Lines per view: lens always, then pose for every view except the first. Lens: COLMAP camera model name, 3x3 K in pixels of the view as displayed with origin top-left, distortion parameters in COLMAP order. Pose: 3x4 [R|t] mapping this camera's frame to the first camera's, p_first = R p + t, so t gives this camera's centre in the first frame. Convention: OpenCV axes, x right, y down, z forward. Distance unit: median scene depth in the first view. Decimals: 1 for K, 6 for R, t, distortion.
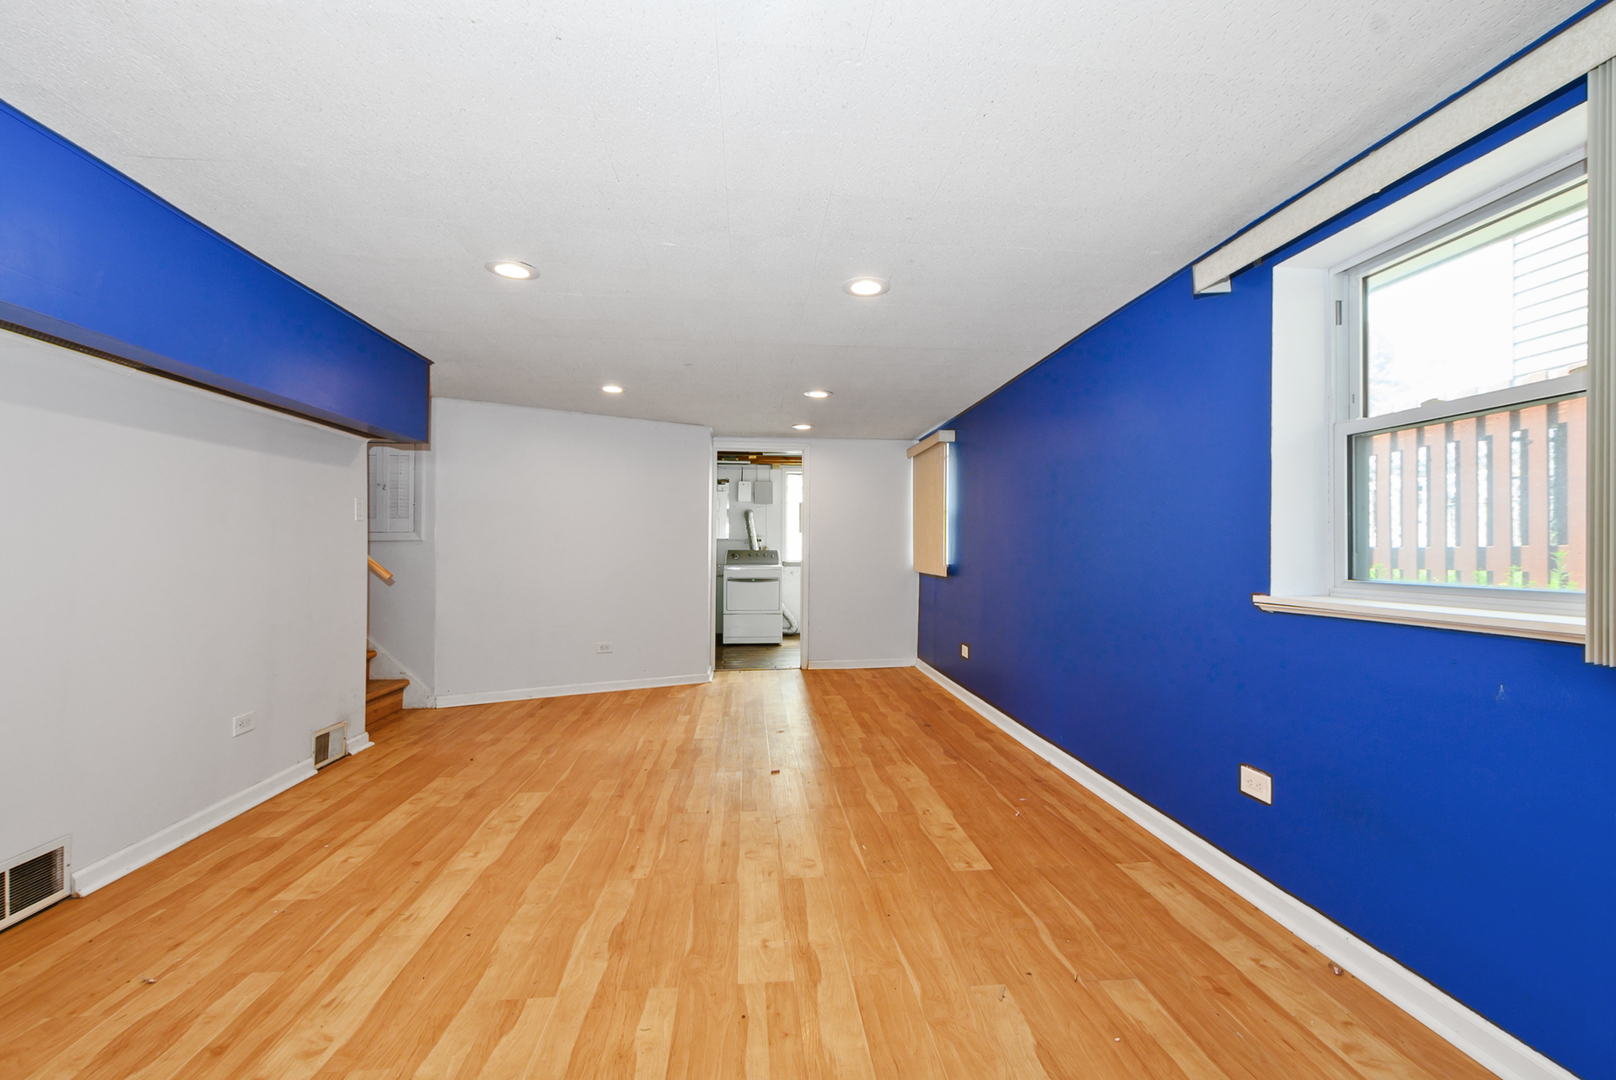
lens RADIAL K [[713.9, 0, 816.5], [0, 713.9, 554.8], [0, 0, 1]] dist [0.003707, -0.000916]
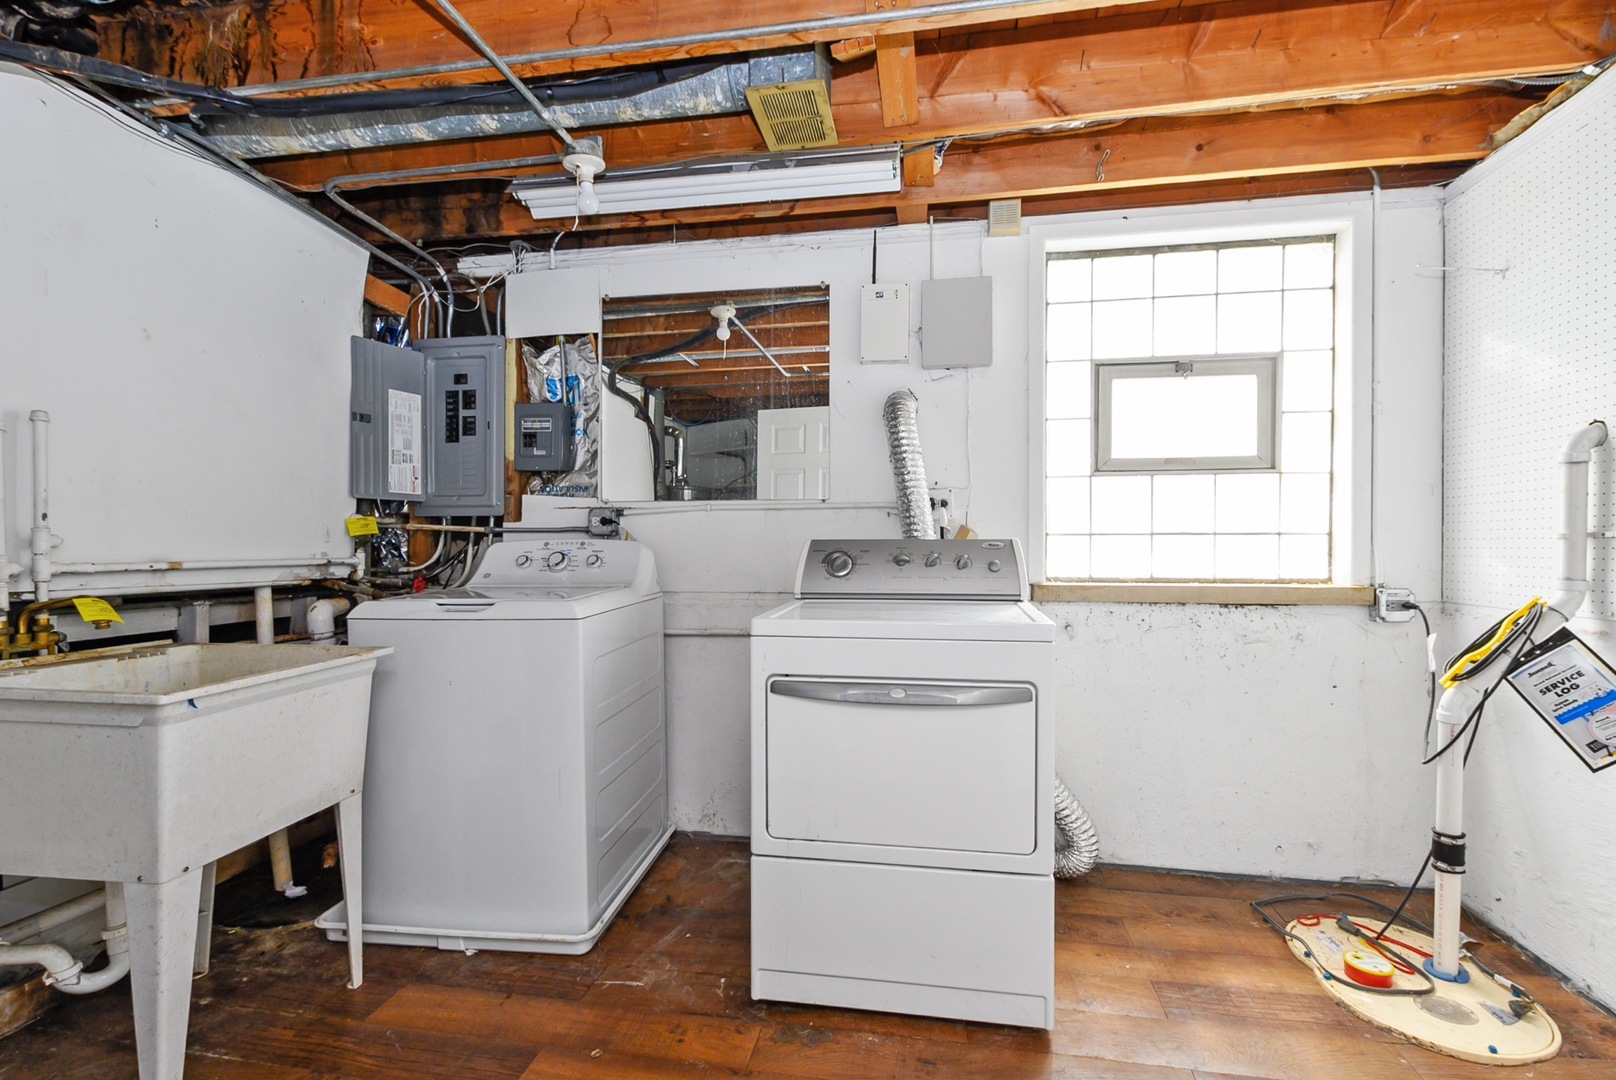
lens RADIAL K [[713.9, 0, 816.5], [0, 713.9, 554.8], [0, 0, 1]] dist [0.003707, -0.000916]
pose [[0.962769, 0.002620, -0.270312, -0.007790], [-0.002231, 0.999996, 0.001746, -0.000244], [0.270315, -0.001078, 0.962771, 0.108482]]
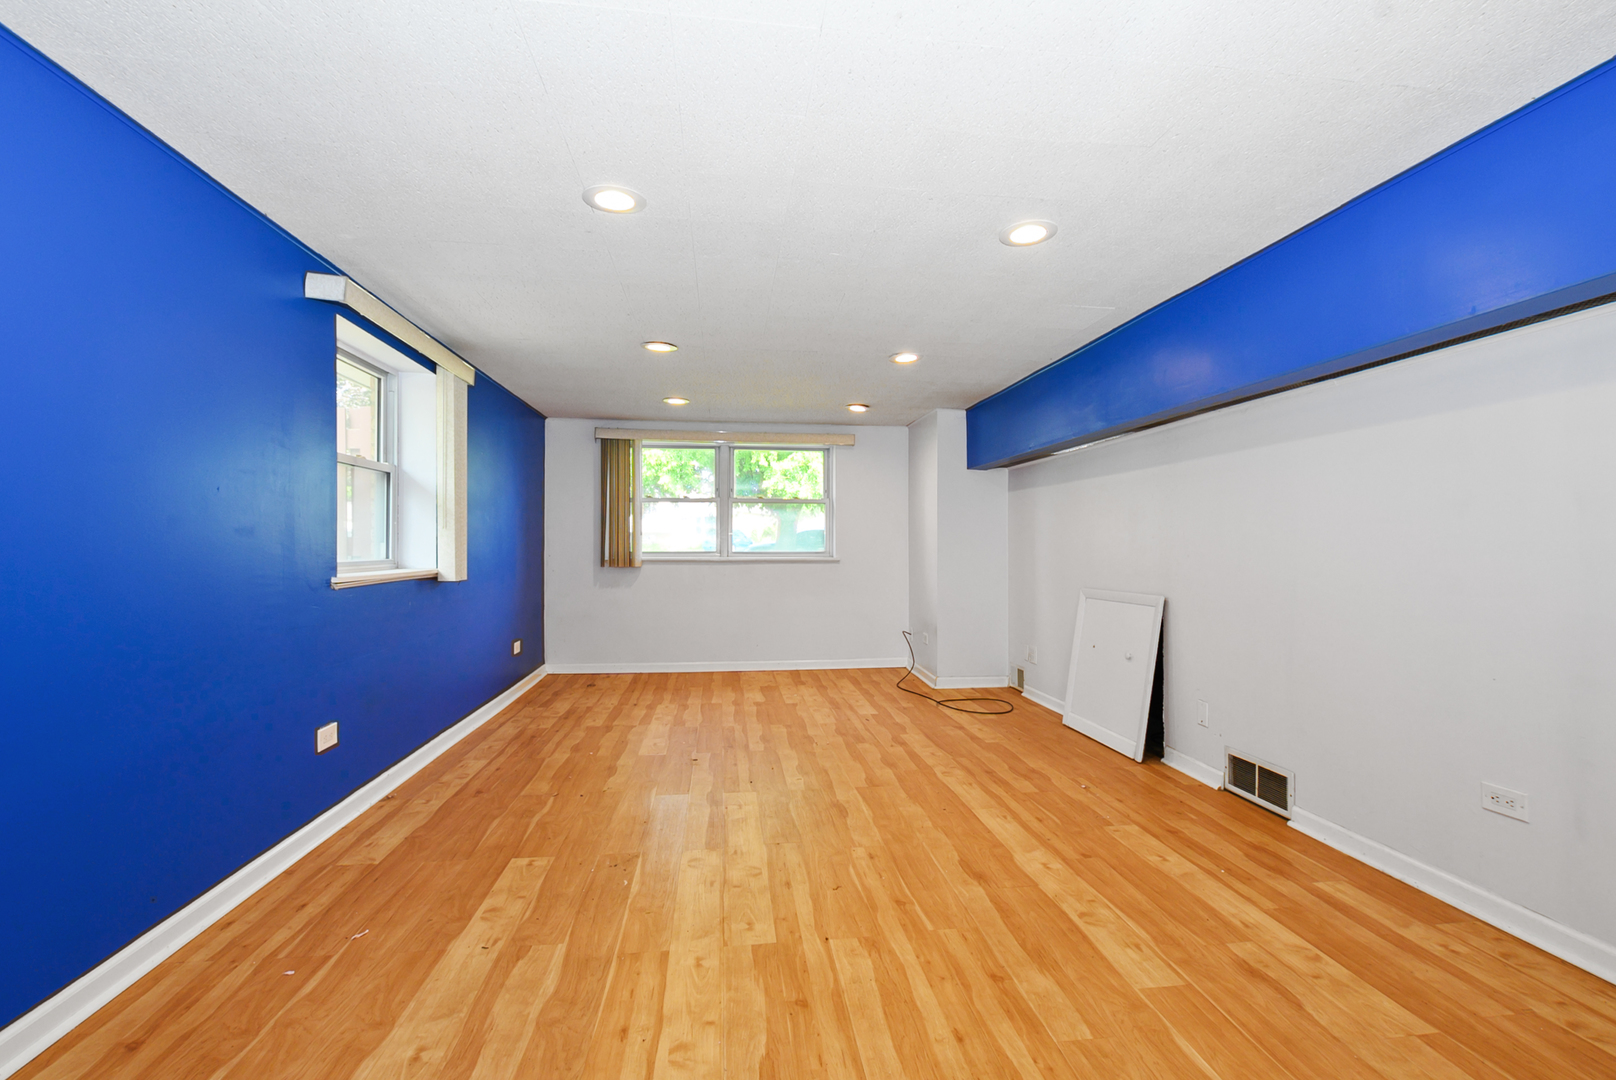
lens RADIAL K [[713.9, 0, 816.5], [0, 713.9, 554.8], [0, 0, 1]] dist [0.003707, -0.000916]
pose [[-0.999411, -0.007224, -0.033546, -0.142303], [-0.007866, 0.999788, 0.019046, -0.009788], [0.033401, 0.019298, -0.999256, 1.991898]]
